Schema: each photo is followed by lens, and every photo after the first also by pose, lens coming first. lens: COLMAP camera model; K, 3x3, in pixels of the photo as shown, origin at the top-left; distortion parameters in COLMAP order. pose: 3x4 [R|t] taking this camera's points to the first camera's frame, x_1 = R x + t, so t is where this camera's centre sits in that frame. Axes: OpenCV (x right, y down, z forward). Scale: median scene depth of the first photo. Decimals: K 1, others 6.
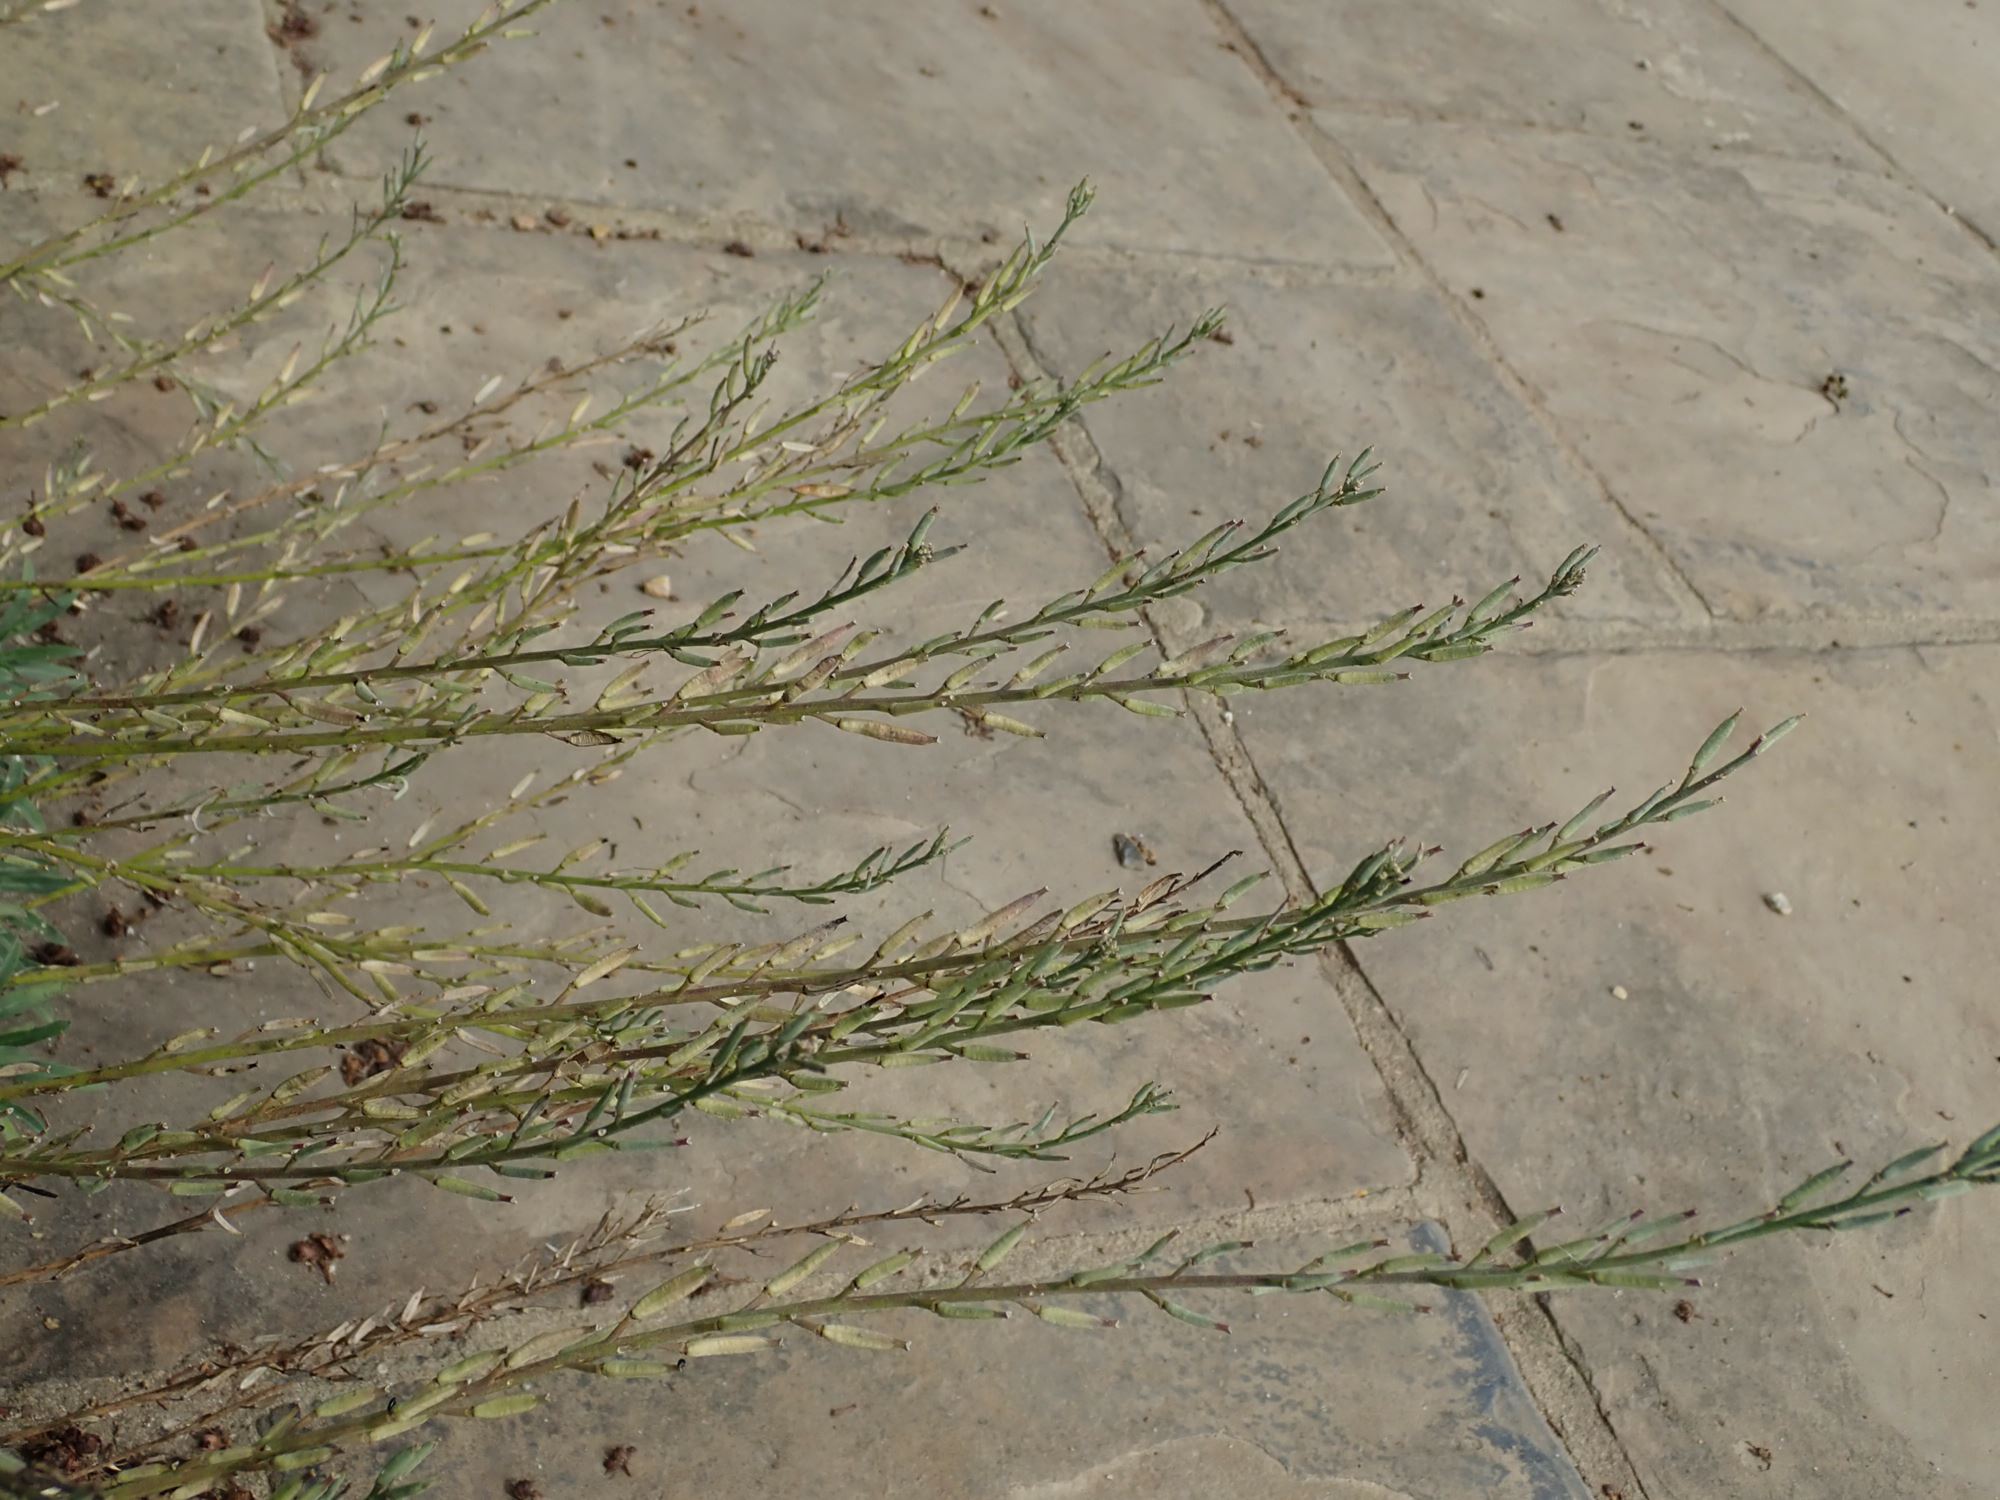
lens RADIAL K [[2277.5, 0, 998.8], [0, 2277.5, 749.0], [0, 0, 1]] dist [-0.067143, 0.000000]
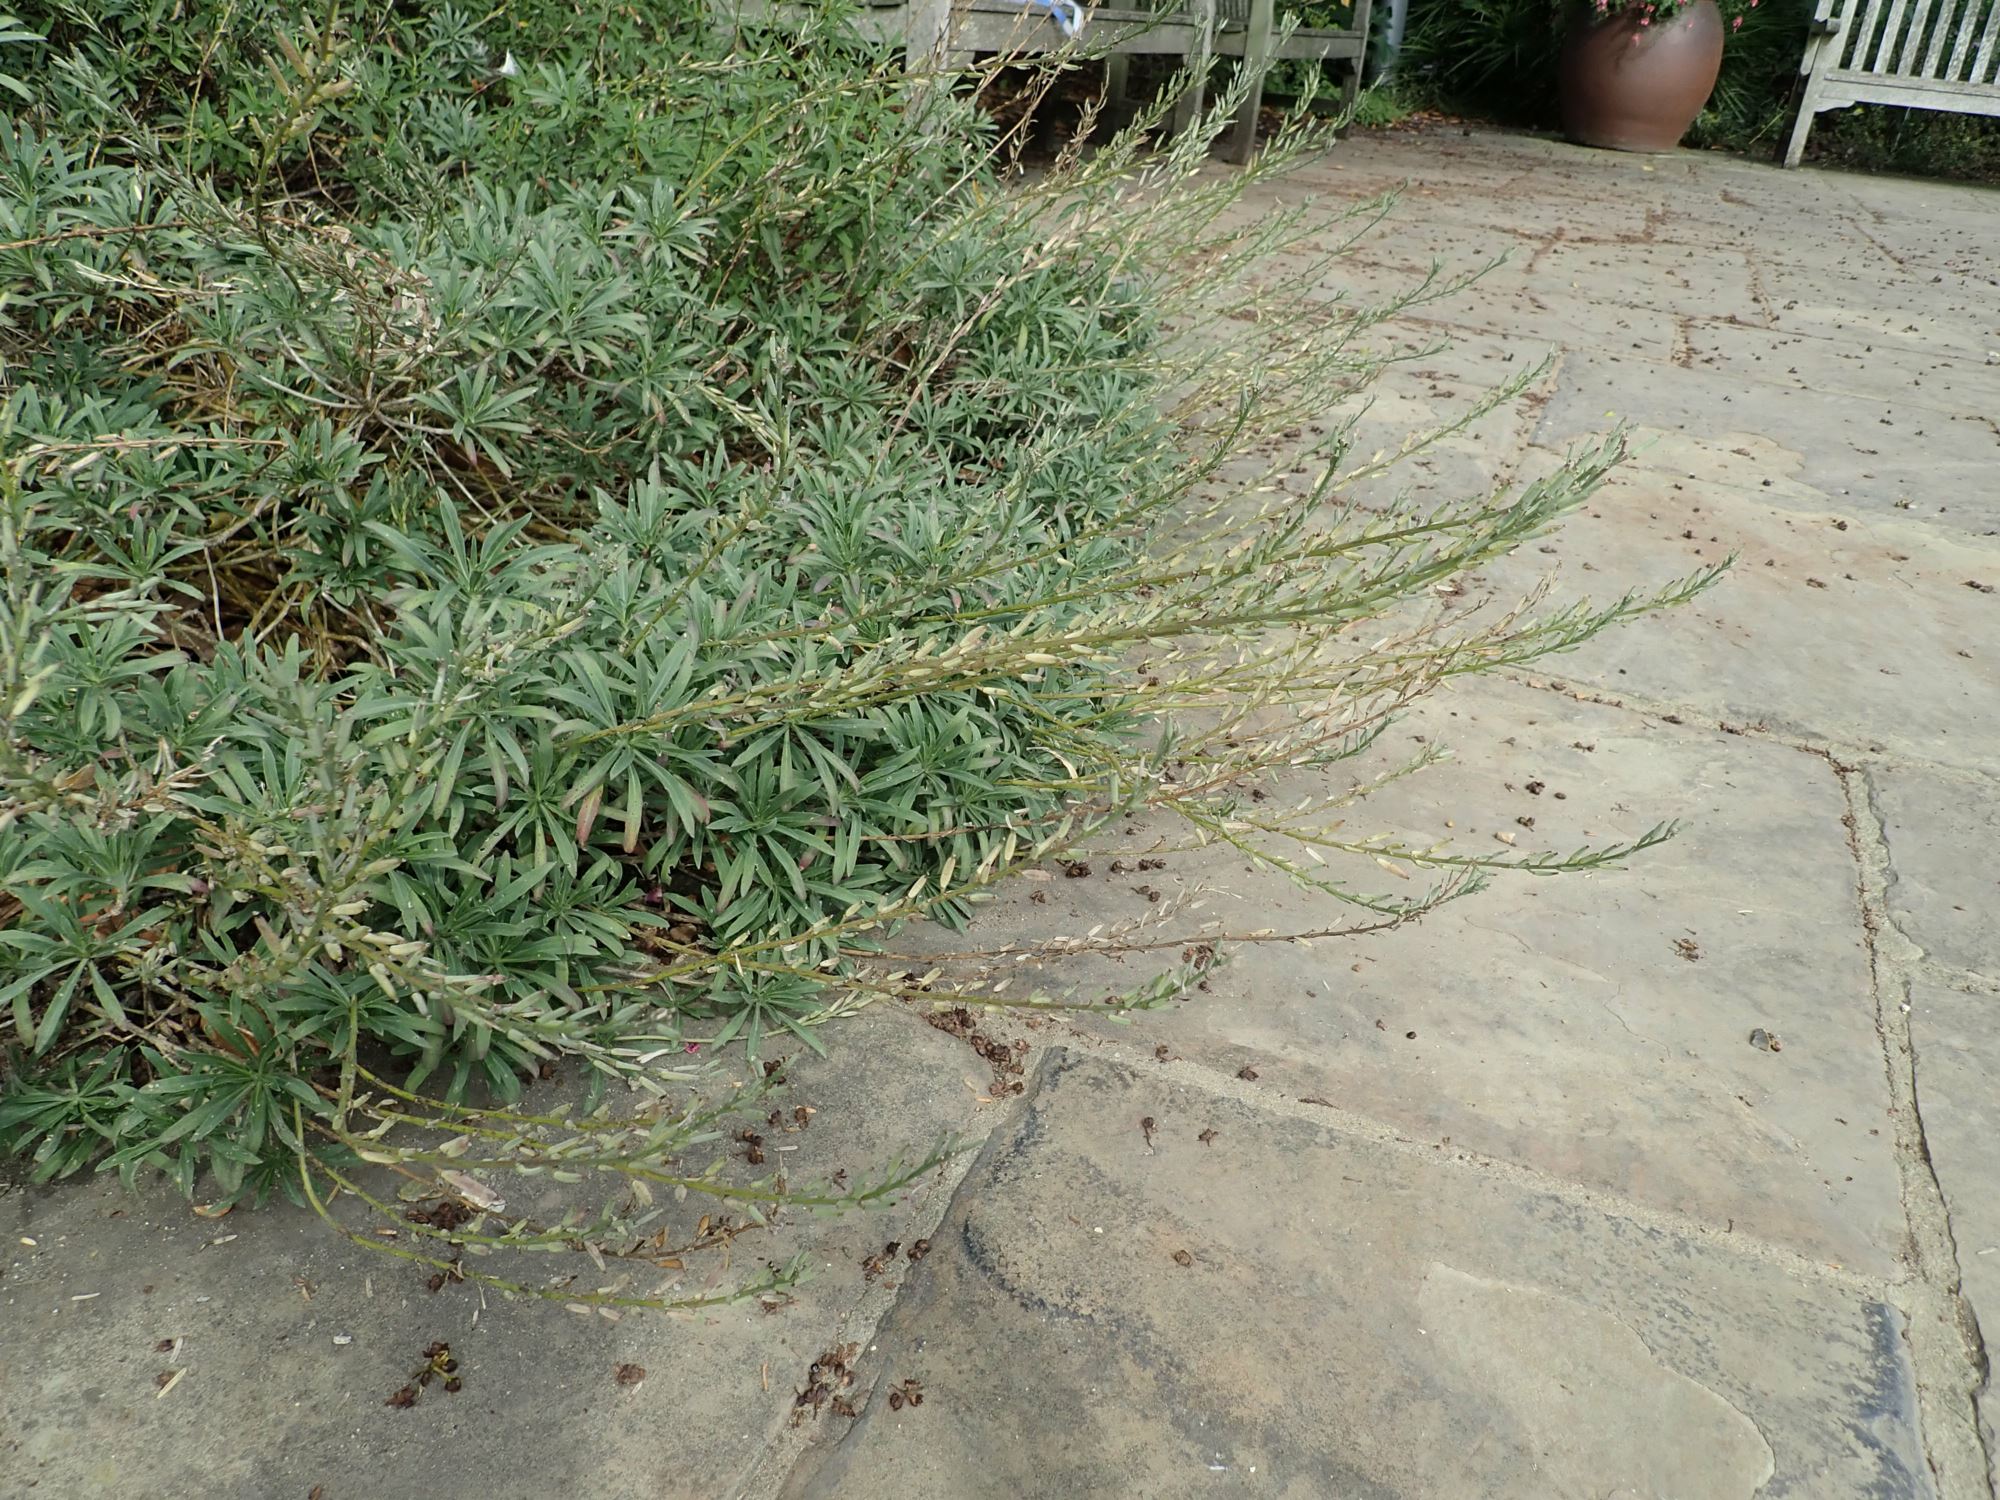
lens RADIAL K [[1452.5, 0, 1002.7], [0, 1452.5, 749.3], [0, 0, 1]] dist [0.004435, 0.003504]
pose [[0.731652, 0.105208, -0.673510, 0.274036], [-0.334107, 0.916554, -0.219776, 0.214411], [0.594186, 0.385824, 0.705750, 0.005650]]
